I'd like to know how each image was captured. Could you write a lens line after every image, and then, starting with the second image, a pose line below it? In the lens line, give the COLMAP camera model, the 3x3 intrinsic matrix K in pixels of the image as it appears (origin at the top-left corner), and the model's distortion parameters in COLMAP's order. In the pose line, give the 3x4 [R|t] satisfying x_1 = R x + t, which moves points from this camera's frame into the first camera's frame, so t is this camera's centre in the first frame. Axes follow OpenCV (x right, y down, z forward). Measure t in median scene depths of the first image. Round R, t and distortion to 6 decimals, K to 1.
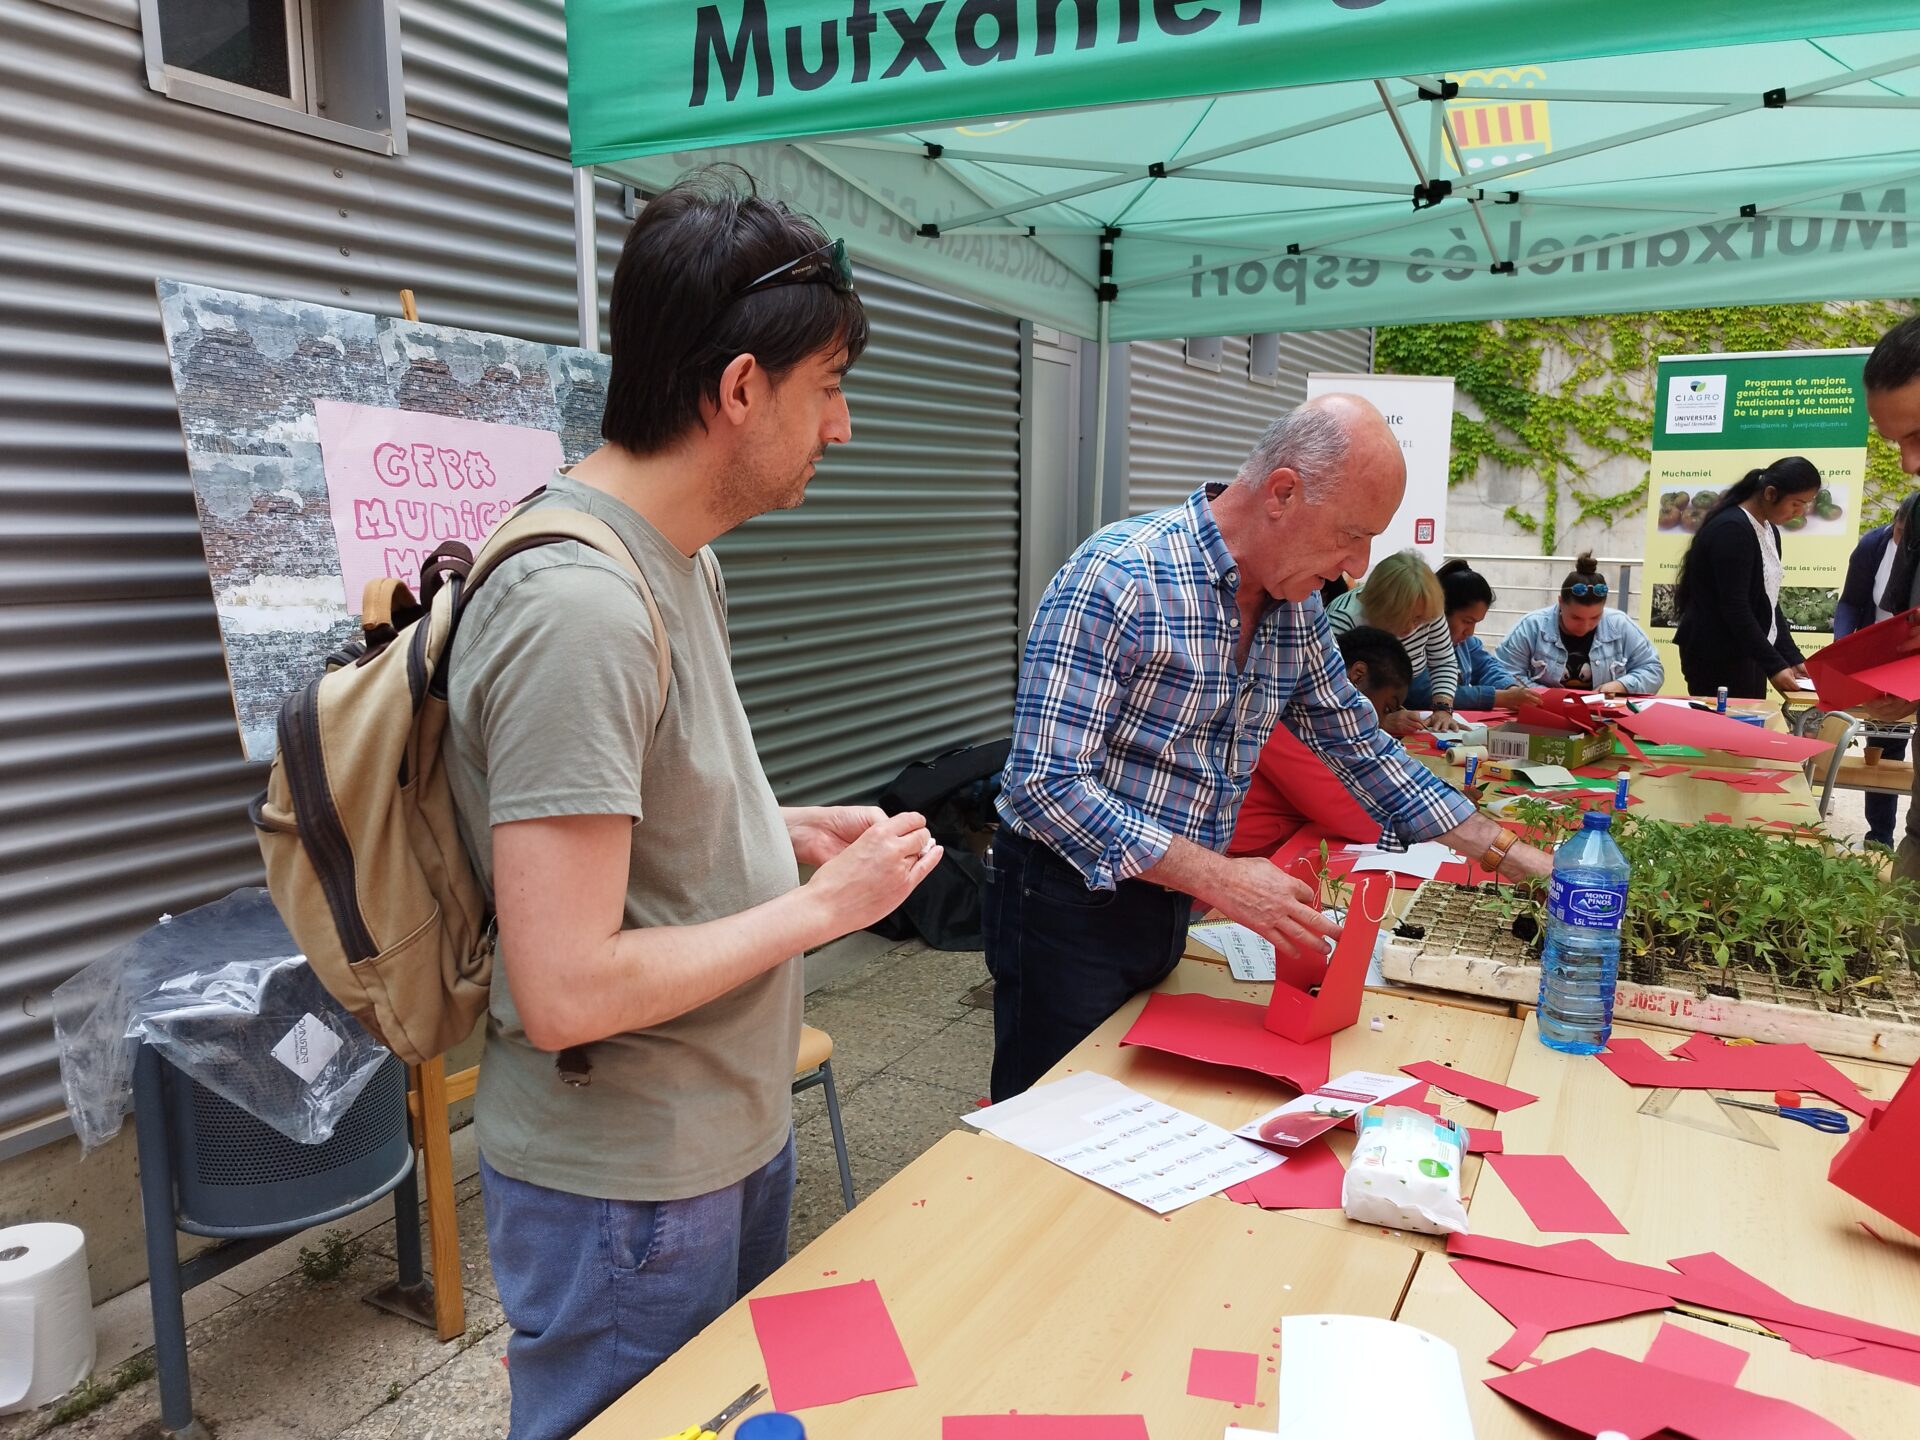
lens RADIAL K [[1406.1, 0, 935.9], [0, 1406.1, 730.6], [0, 0, 1]] dist [-0.002360, 0.000013]
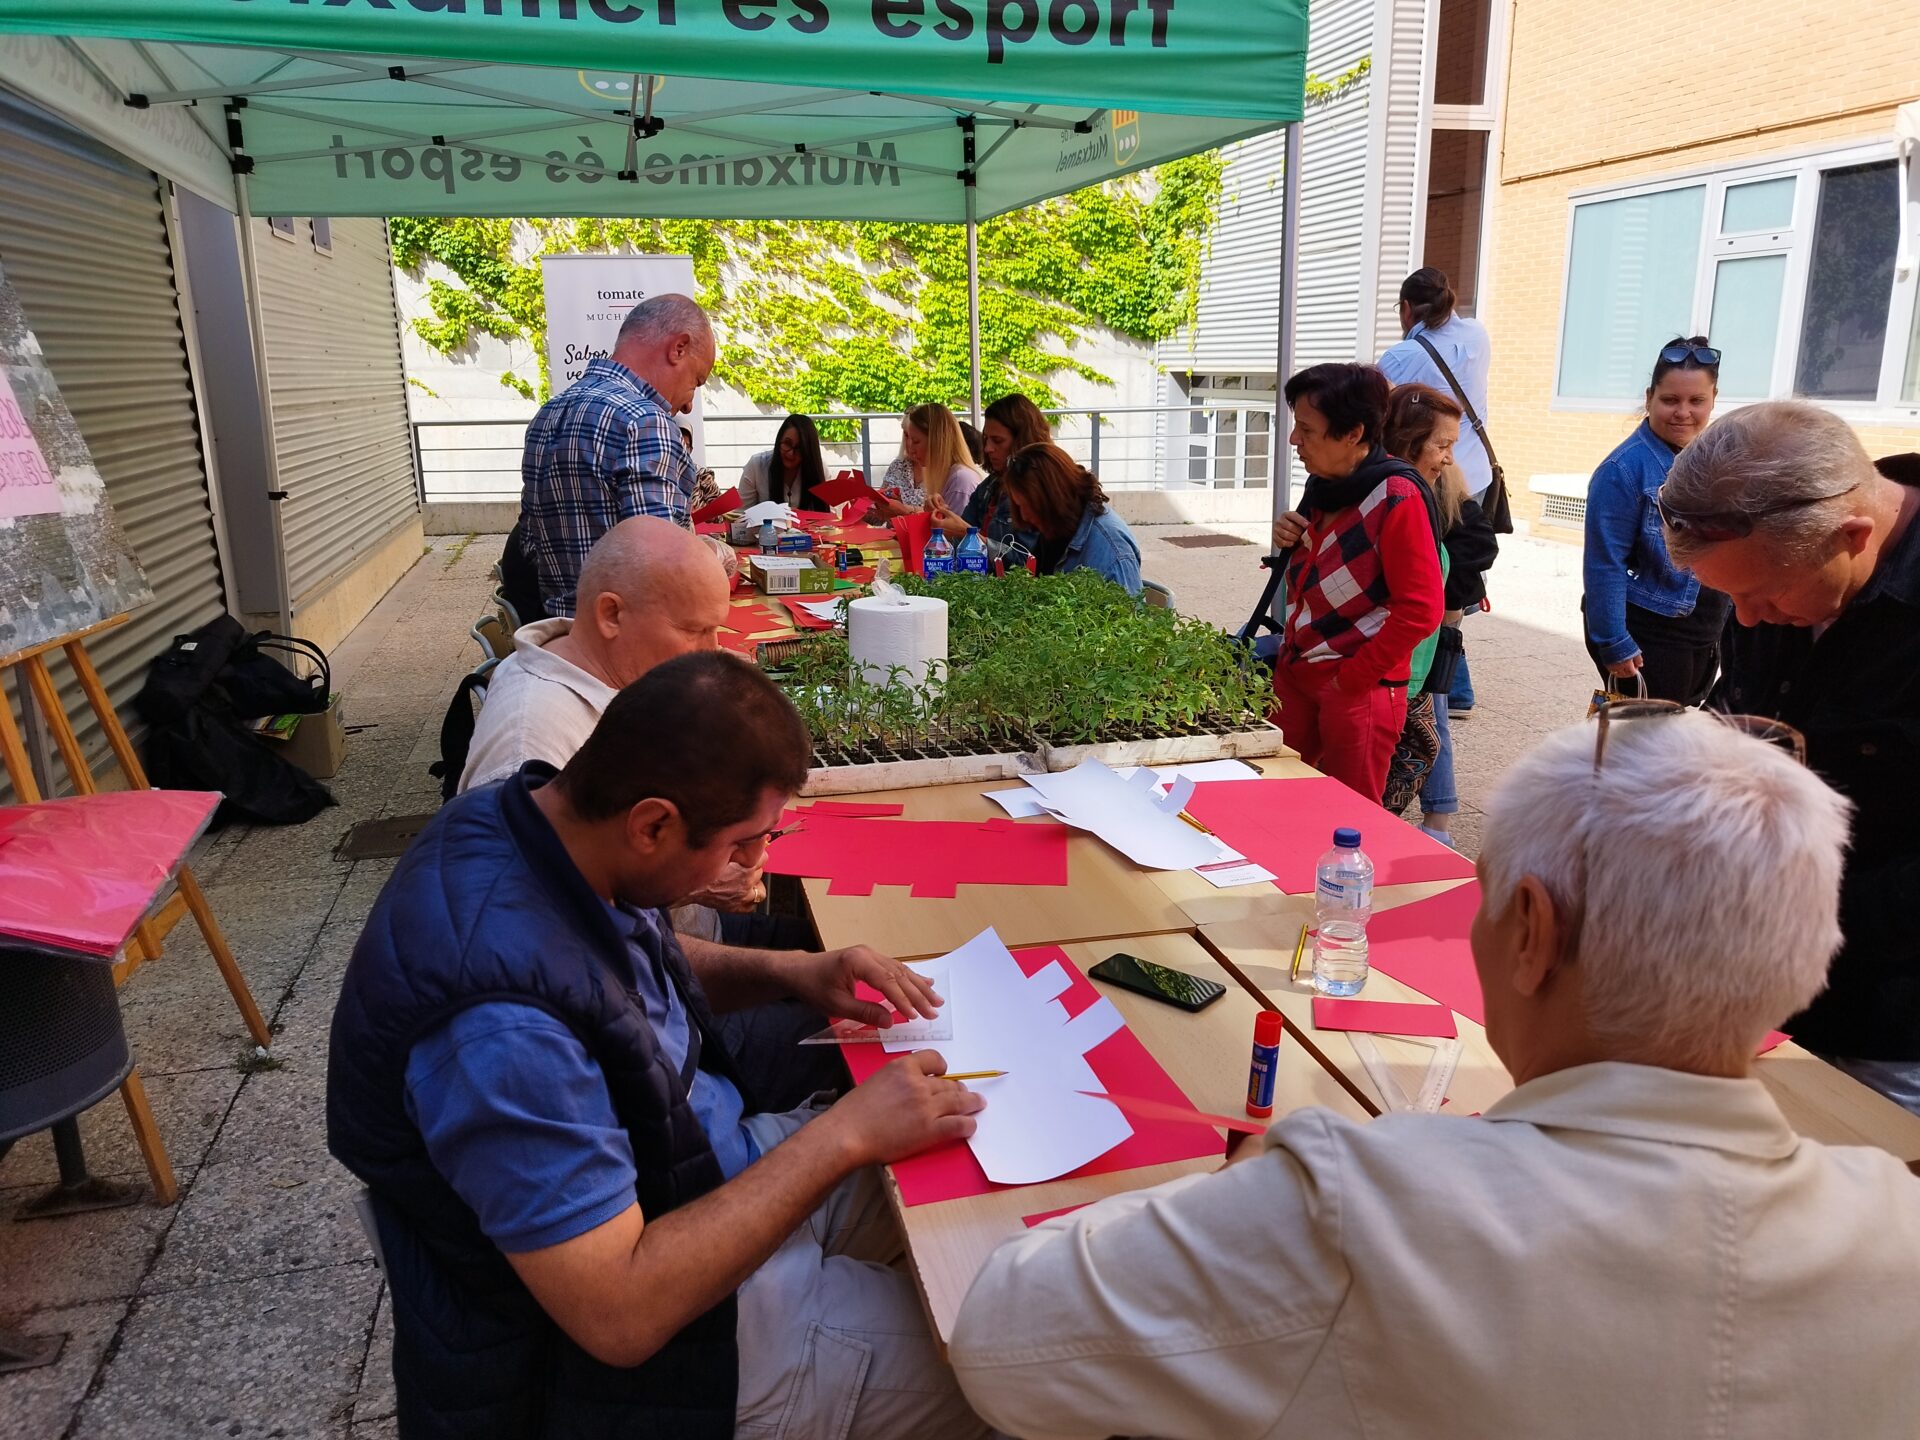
lens RADIAL K [[1412.8, 0, 964.4], [0, 1412.8, 723.6], [0, 0, 1]] dist [0.015822, -0.007571]
pose [[0.725145, -0.186889, 0.662749, -0.256485], [0.128318, 0.982281, 0.136596, 0.004400], [-0.676535, -0.014009, 0.736278, -0.091820]]
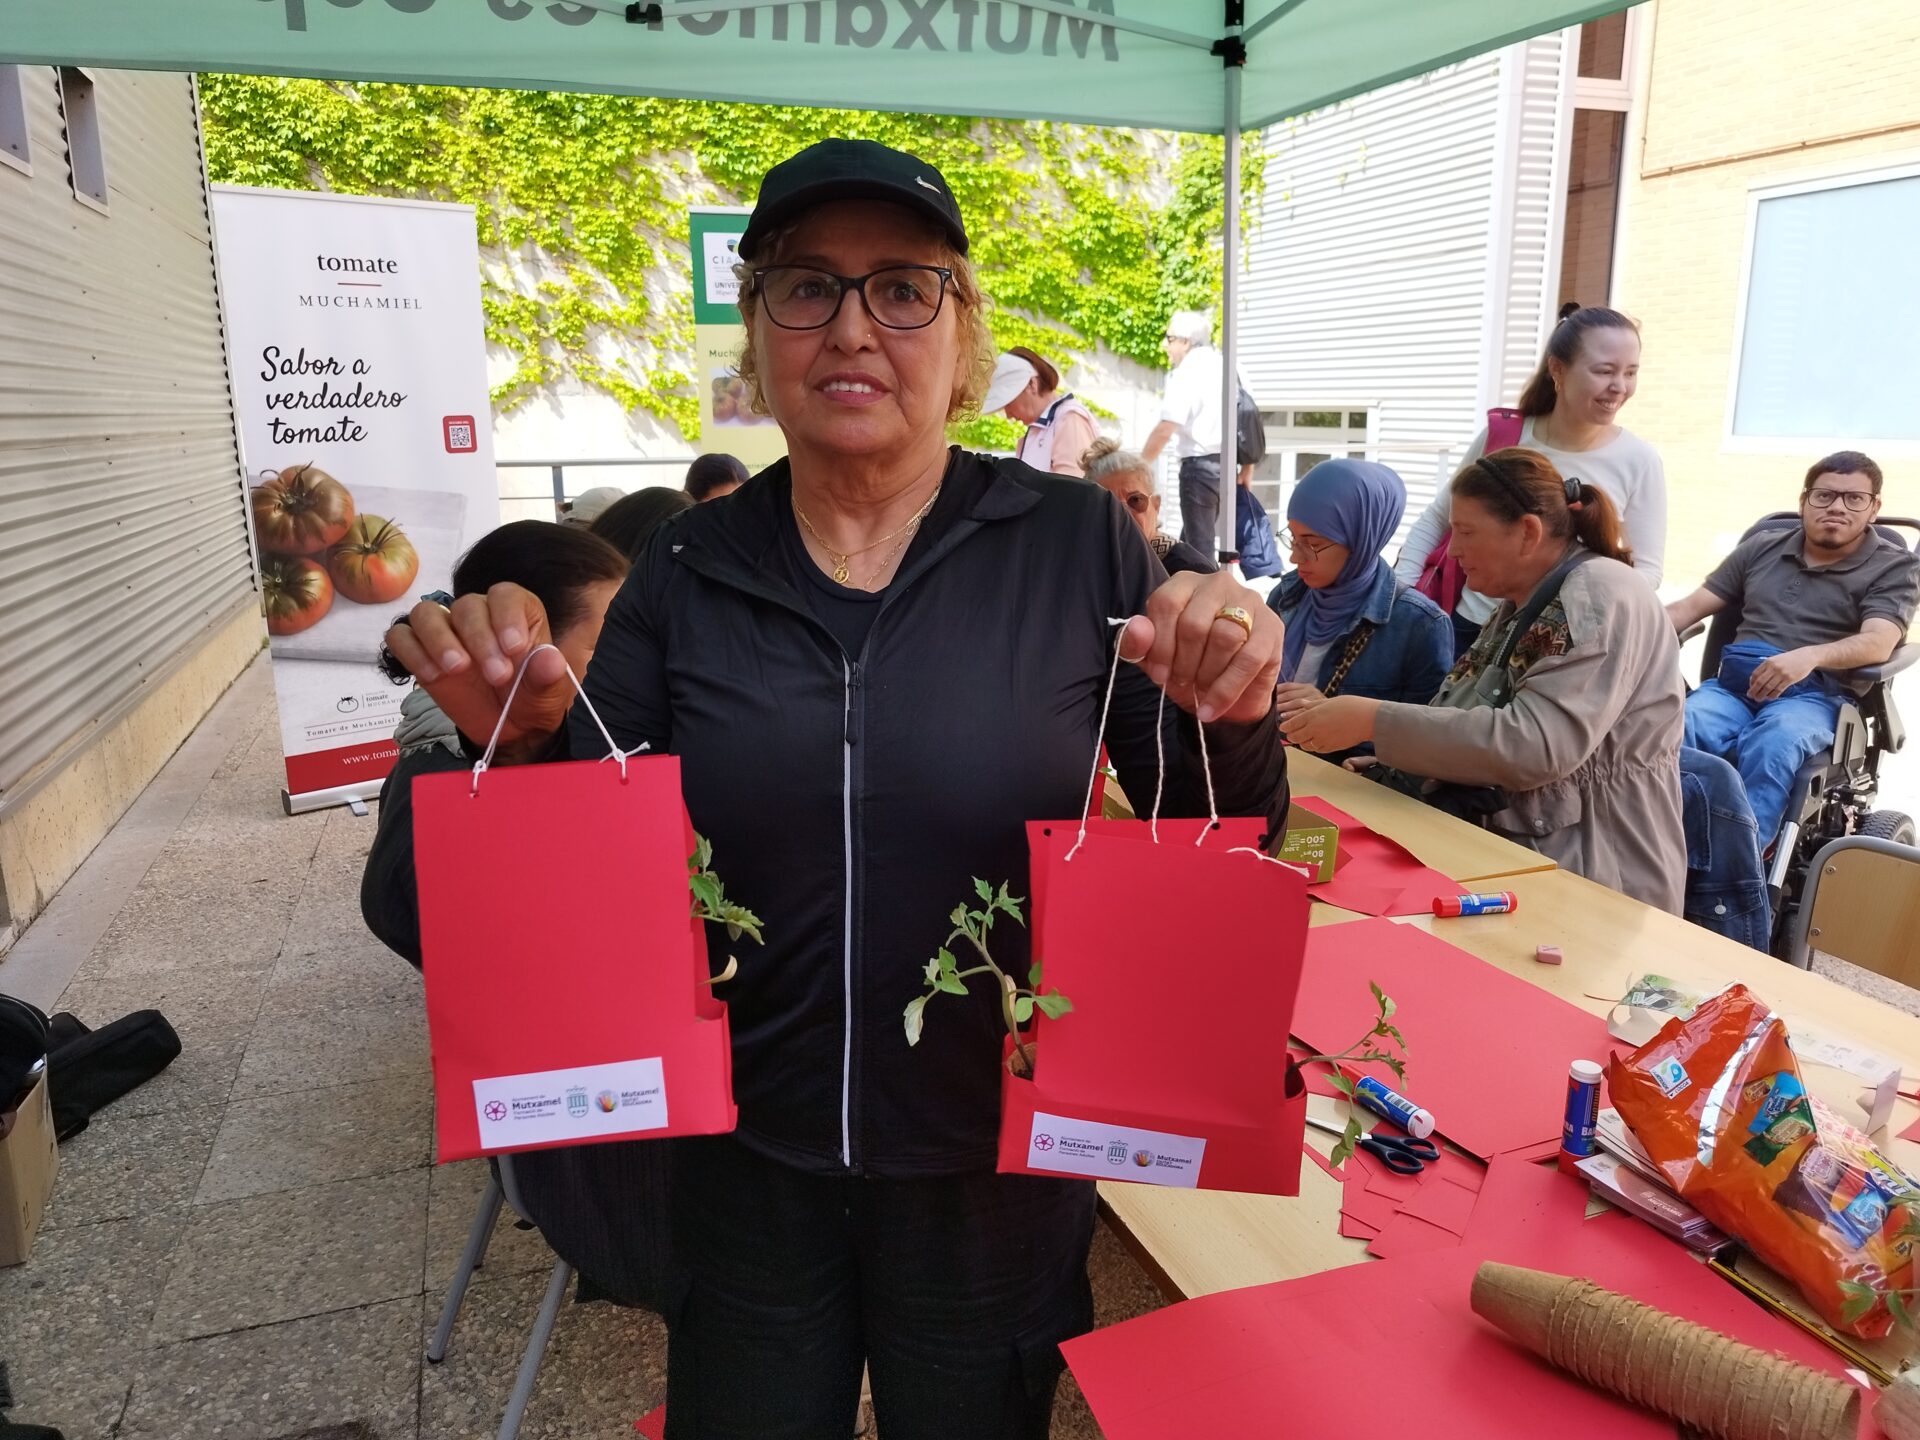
lens RADIAL K [[1401.7, 0, 957.0], [0, 1401.7, 716.0], [0, 0, 1]] dist [0.003903, 0.001140]
pose [[0.660136, -0.176266, 0.730172, -0.024966], [0.133378, 0.984136, 0.116989, -0.062695], [-0.739210, 0.020160, 0.673173, 0.424949]]
